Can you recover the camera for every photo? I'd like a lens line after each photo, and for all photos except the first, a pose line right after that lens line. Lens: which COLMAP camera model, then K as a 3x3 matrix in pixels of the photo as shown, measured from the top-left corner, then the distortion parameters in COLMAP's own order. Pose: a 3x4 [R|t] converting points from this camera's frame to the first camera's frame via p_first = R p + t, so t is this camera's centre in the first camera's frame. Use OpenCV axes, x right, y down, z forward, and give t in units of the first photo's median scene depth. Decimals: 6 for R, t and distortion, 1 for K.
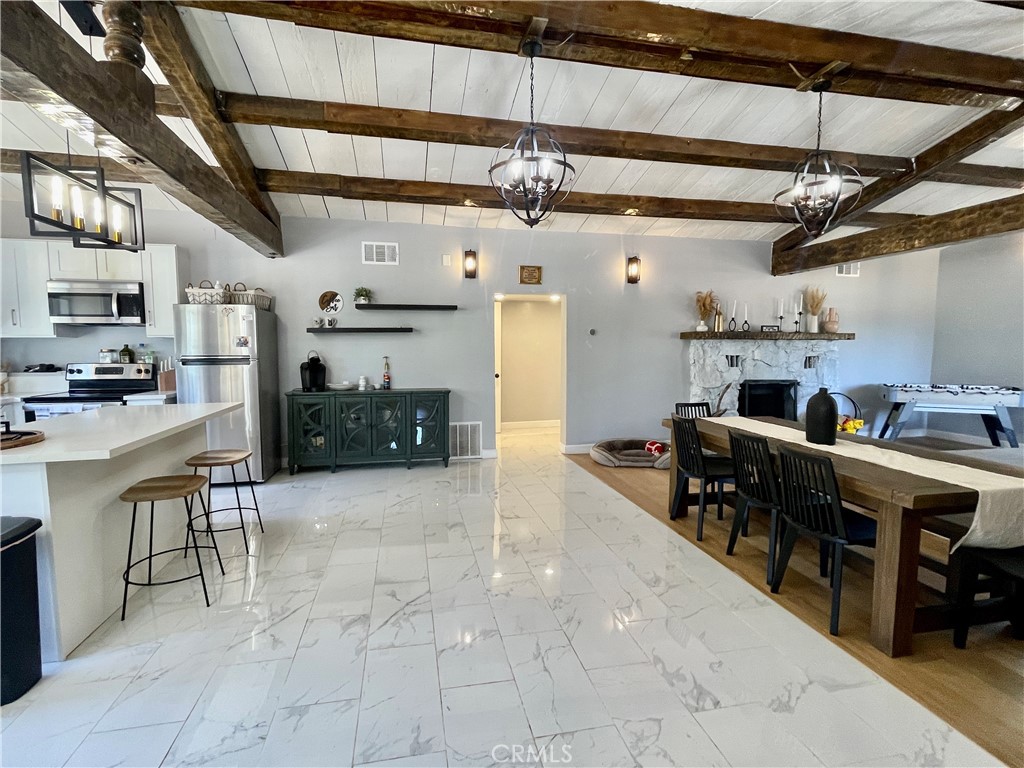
lens RADIAL K [[488.4, 0, 512.0], [0, 488.4, 384.0], [0, 0, 1]] dist [0.000569, 0.000885]
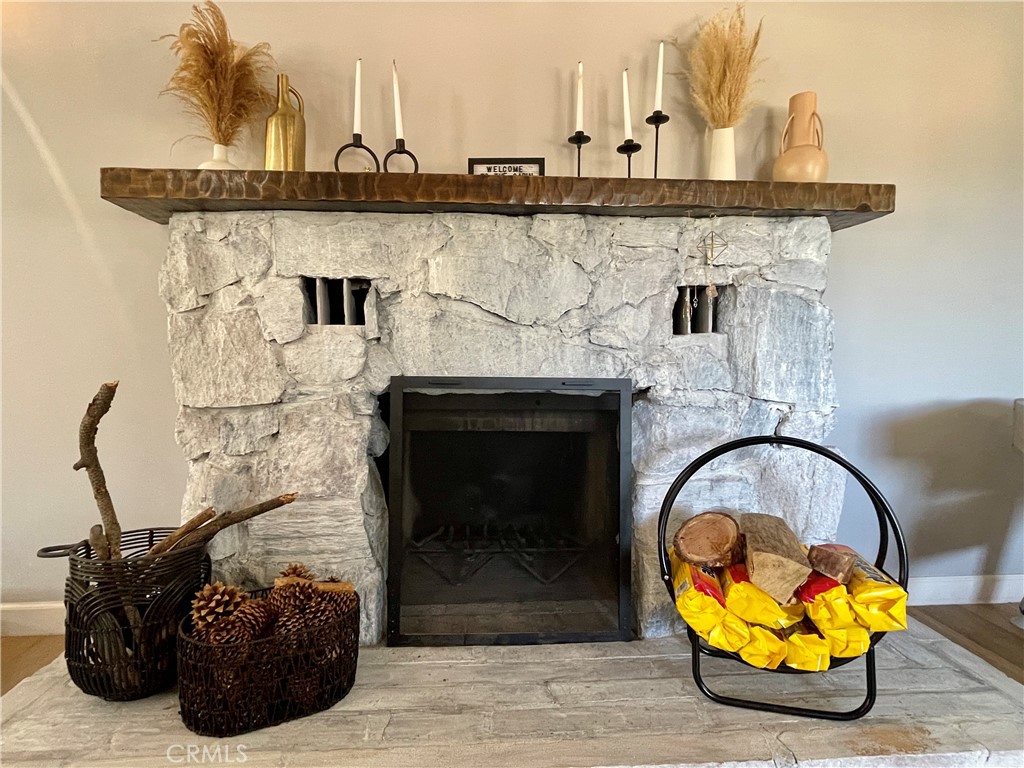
lens RADIAL K [[526.9, 0, 512.0], [0, 526.9, 384.0], [0, 0, 1]] dist [0.002720, -0.000088]
pose [[0.987868, 0.004543, -0.155228, 0.748926], [-0.007563, 0.999793, -0.018867, -0.000720], [0.155110, 0.019813, 0.987699, 0.966188]]
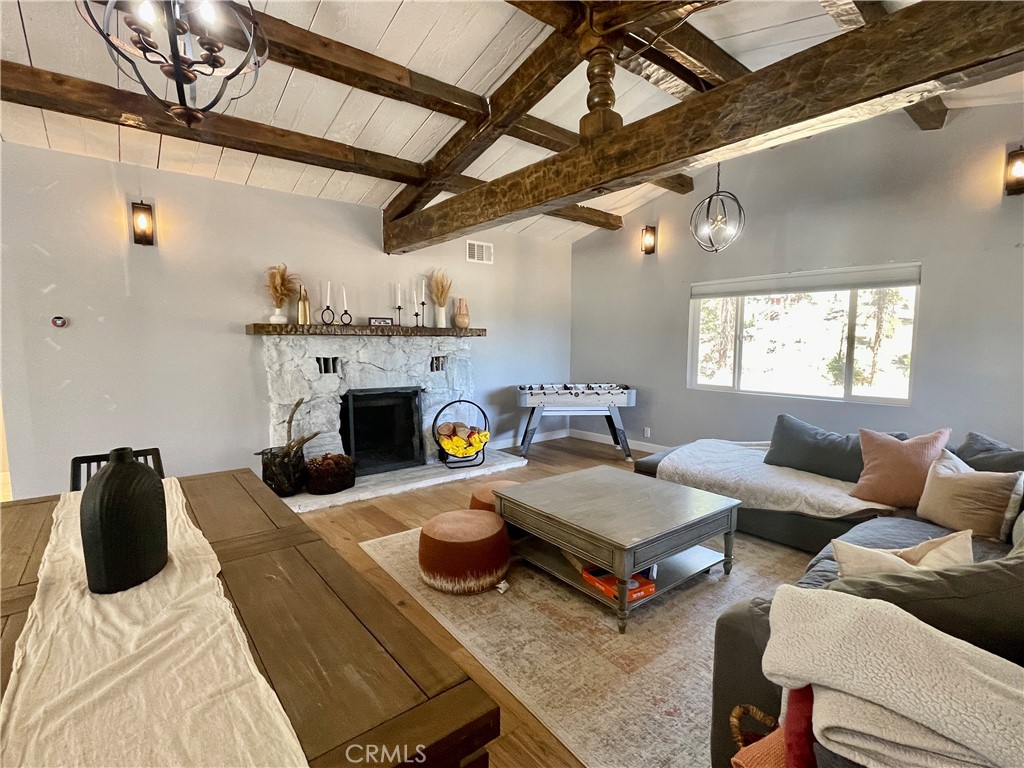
lens RADIAL K [[479.9, 0, 512.0], [0, 479.9, 384.0], [0, 0, 1]] dist [0.000791, -0.000040]
pose [[0.891595, -0.043137, 0.450775, 0.480007], [0.038866, 0.999069, 0.018733, -0.027783], [-0.451163, 0.000818, 0.892441, 0.304070]]
